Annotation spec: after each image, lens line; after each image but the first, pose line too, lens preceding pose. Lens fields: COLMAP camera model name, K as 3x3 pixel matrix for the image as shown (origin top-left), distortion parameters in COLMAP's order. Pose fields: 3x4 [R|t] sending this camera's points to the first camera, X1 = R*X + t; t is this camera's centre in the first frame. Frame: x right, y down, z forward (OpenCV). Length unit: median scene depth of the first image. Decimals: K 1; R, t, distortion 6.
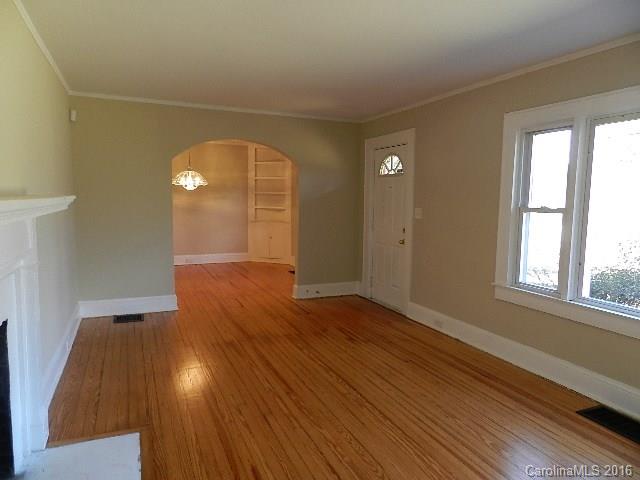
lens RADIAL K [[438.3, 0, 320.0], [0, 438.3, 240.0], [0, 0, 1]] dist [0.023106, 0.001084]
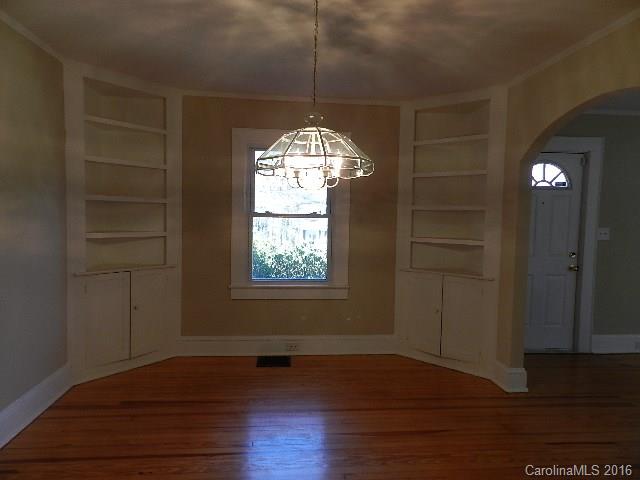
lens RADIAL K [[438.3, 0, 320.0], [0, 438.3, 240.0], [0, 0, 1]] dist [0.023106, 0.001084]
pose [[0.298105, -0.089217, 0.950354, -0.679665], [0.069589, 0.995004, 0.071580, -0.129209], [-0.951993, 0.044795, 0.302824, 1.068951]]
